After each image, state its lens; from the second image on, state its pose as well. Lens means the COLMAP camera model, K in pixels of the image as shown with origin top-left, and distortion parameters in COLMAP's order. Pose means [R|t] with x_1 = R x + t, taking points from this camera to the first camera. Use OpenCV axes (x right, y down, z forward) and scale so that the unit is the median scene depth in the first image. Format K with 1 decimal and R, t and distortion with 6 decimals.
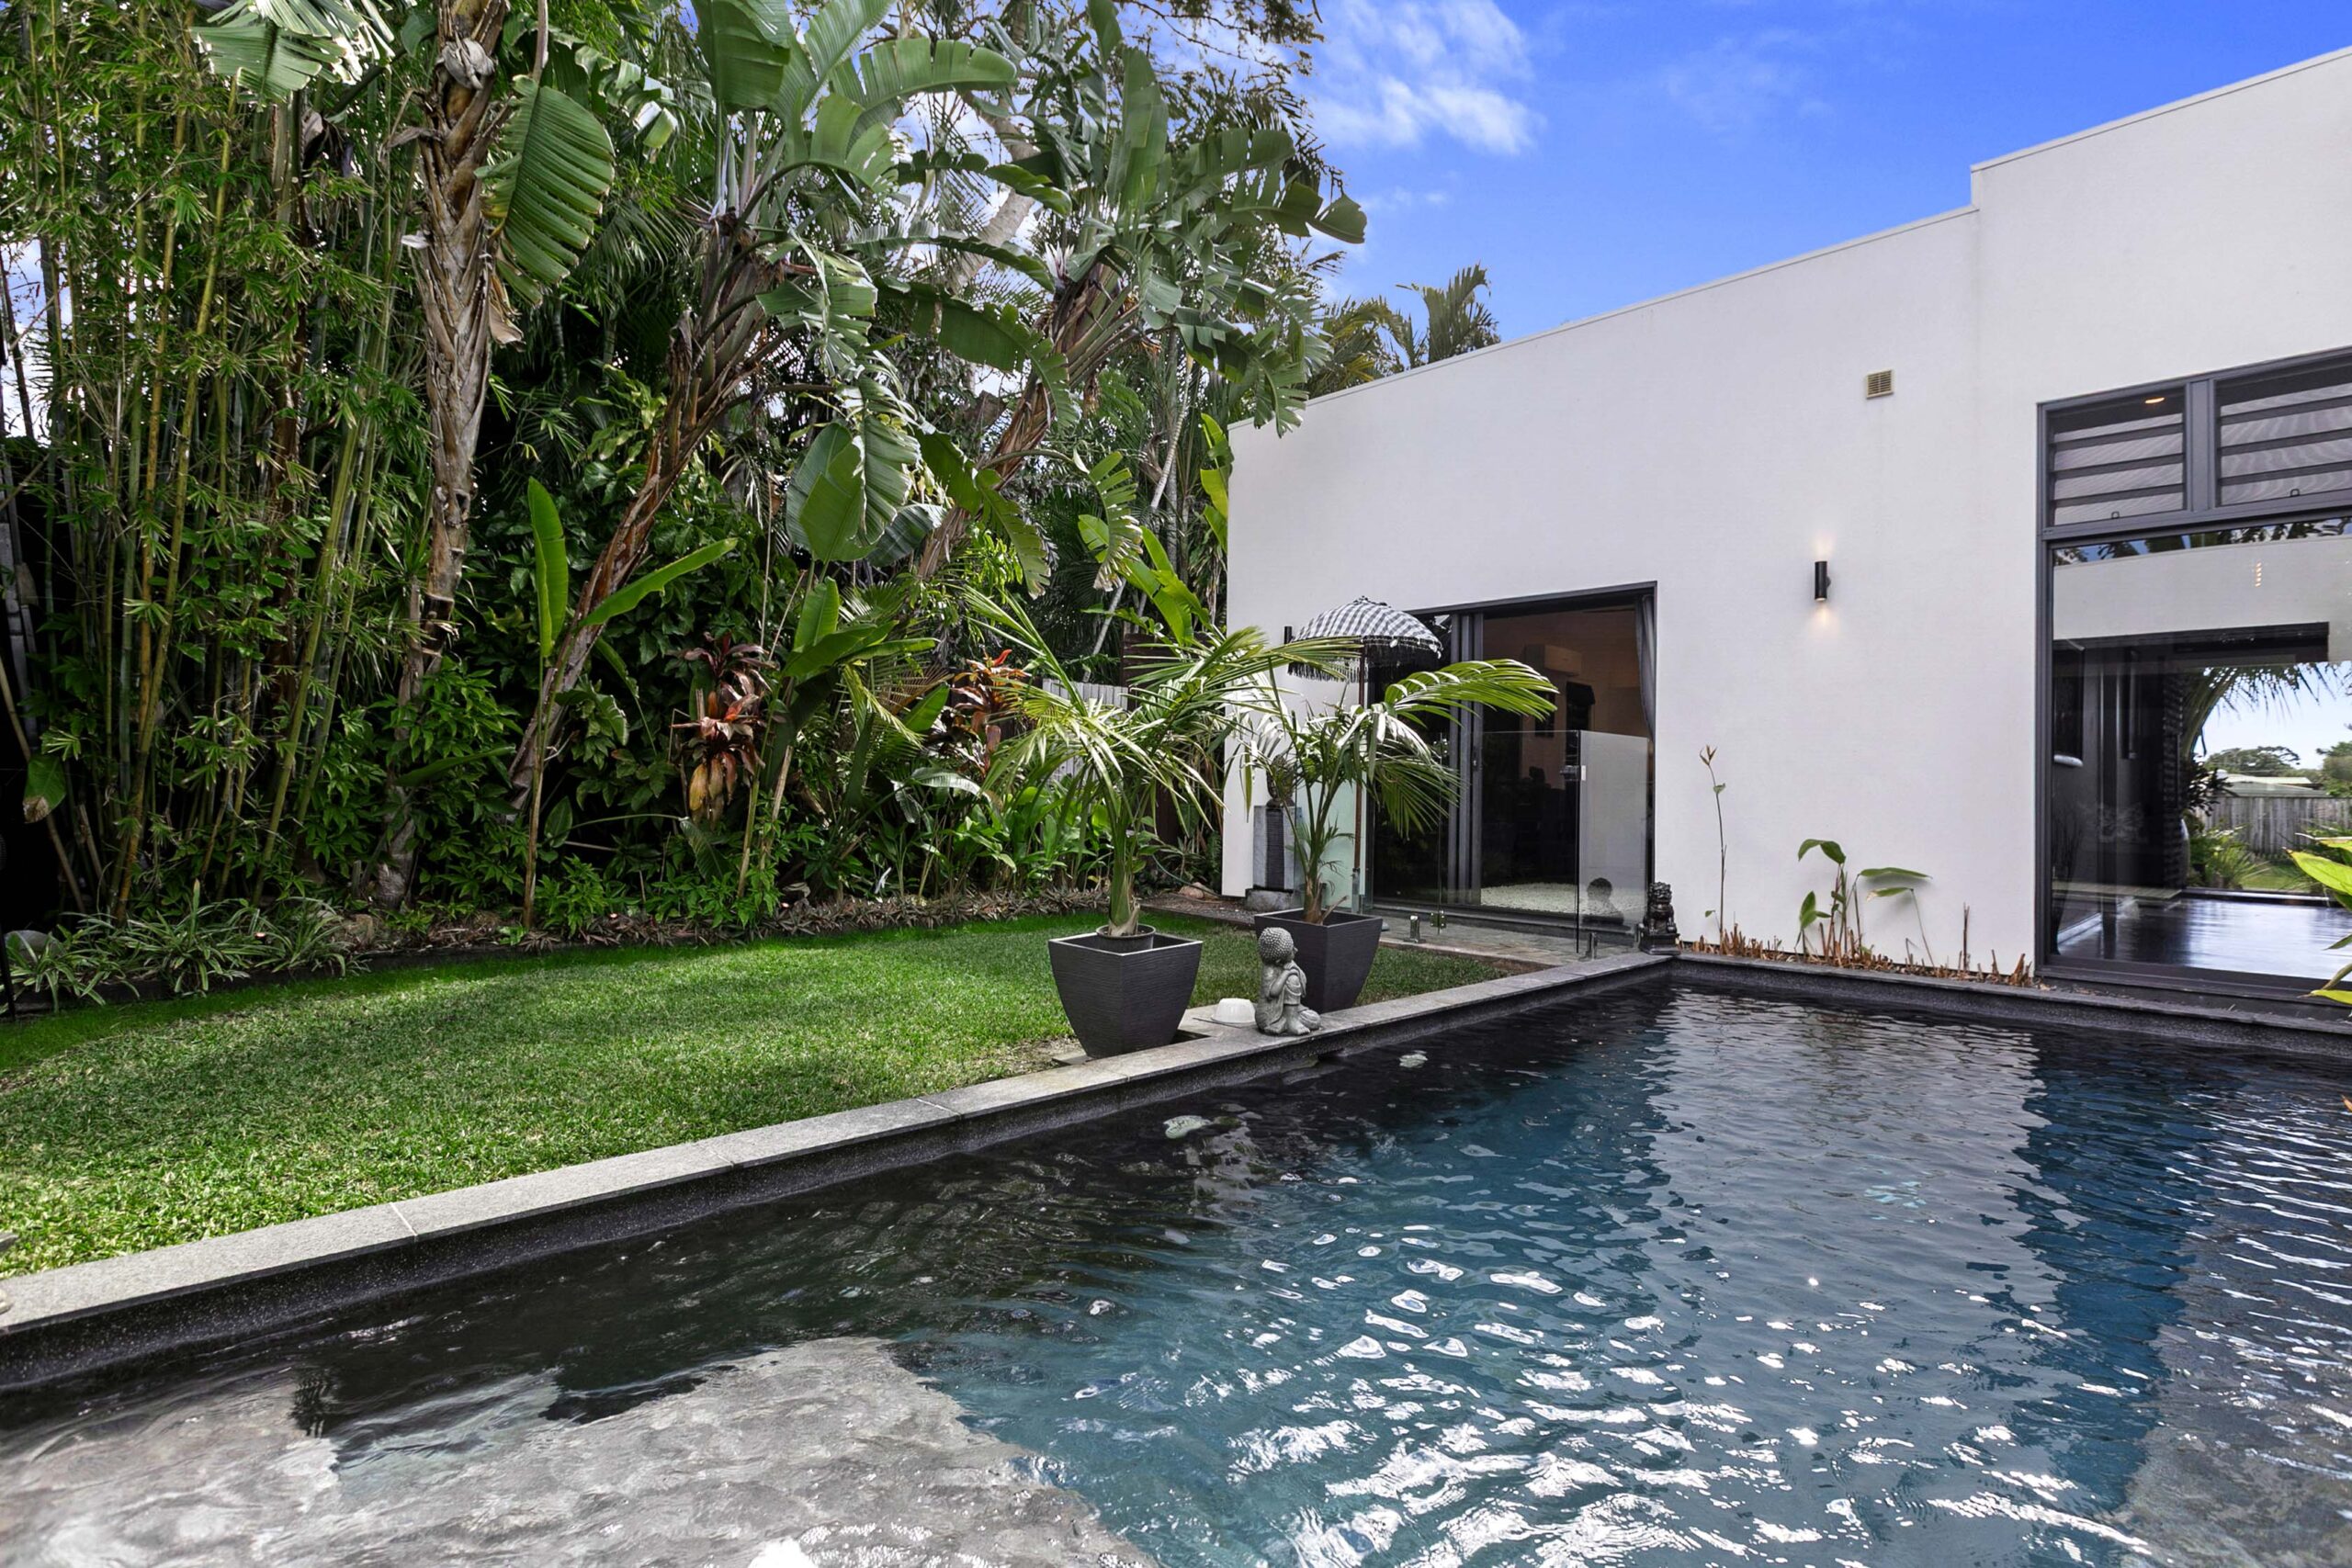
lens RADIAL K [[1121.5, 0, 1180.6], [0, 1121.5, 772.4], [0, 0, 1]] dist [0.002056, 0.000331]
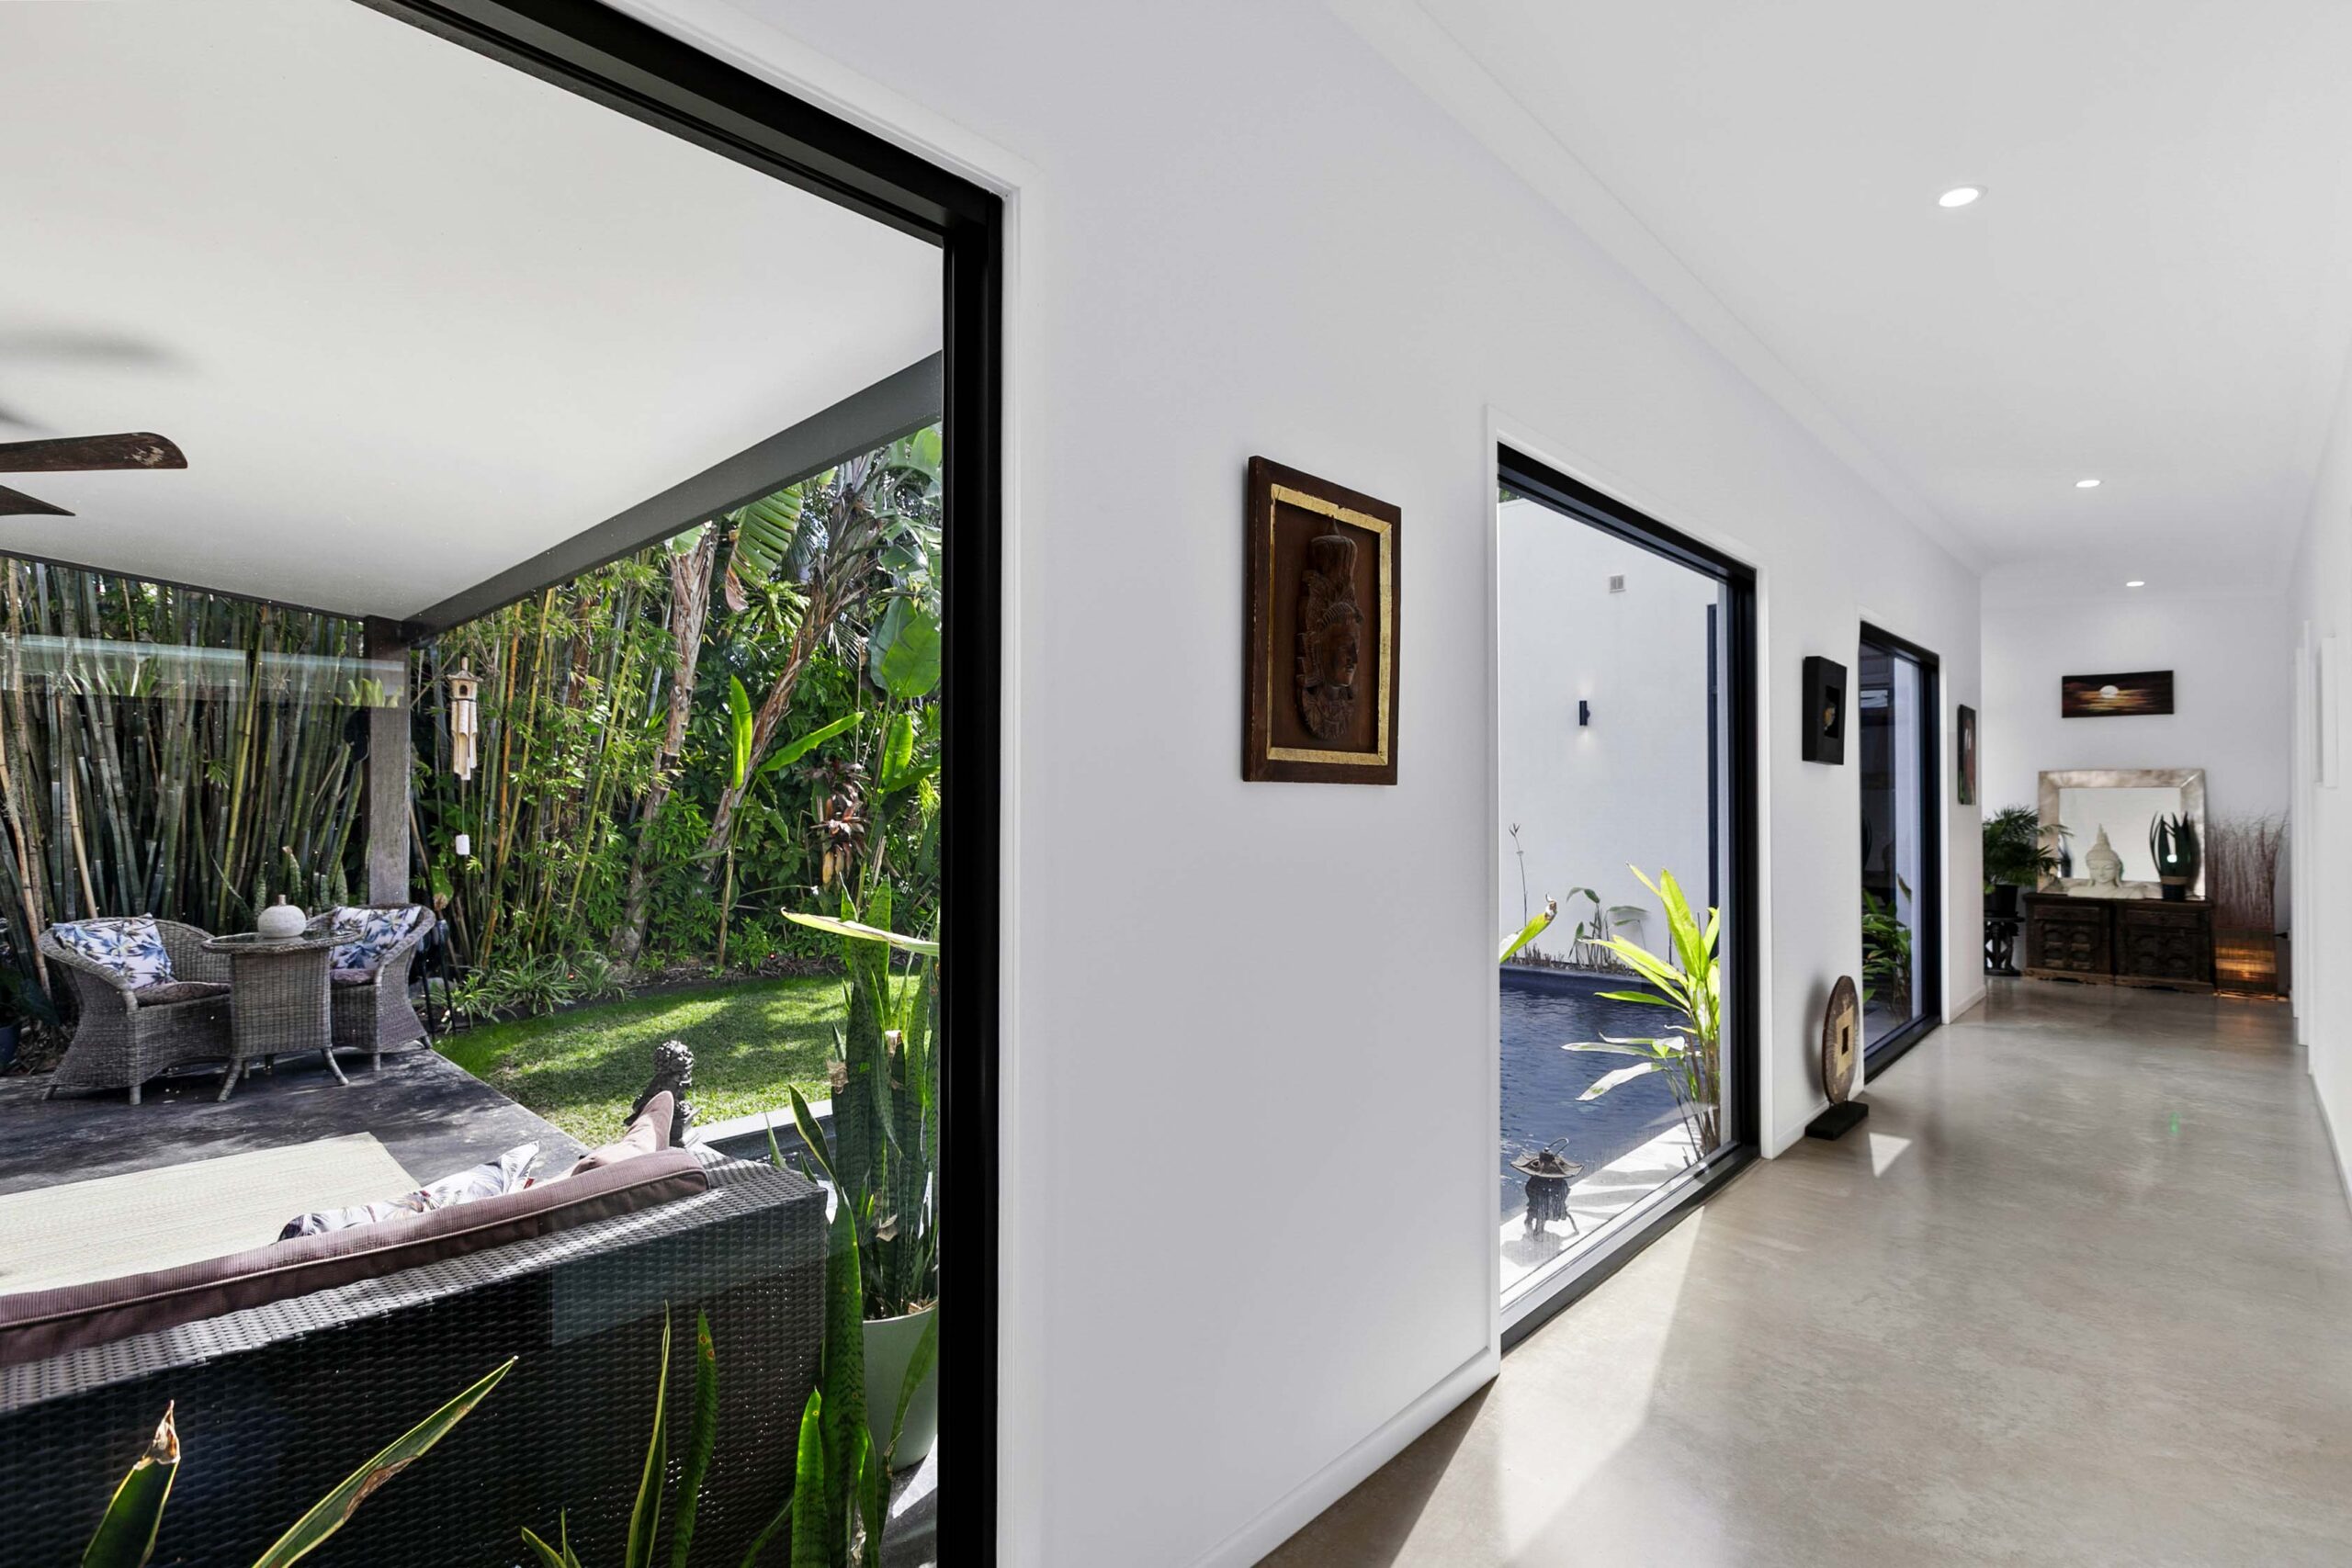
lens RADIAL K [[1097.5, 0, 1180.2], [0, 1097.5, 783.2], [0, 0, 1]] dist [-0.000063, 0.000831]
pose [[0.999401, -0.016511, 0.030424, -0.009598], [0.016388, 0.999857, 0.004284, -0.096549], [-0.030490, -0.003783, 0.999528, -0.455257]]
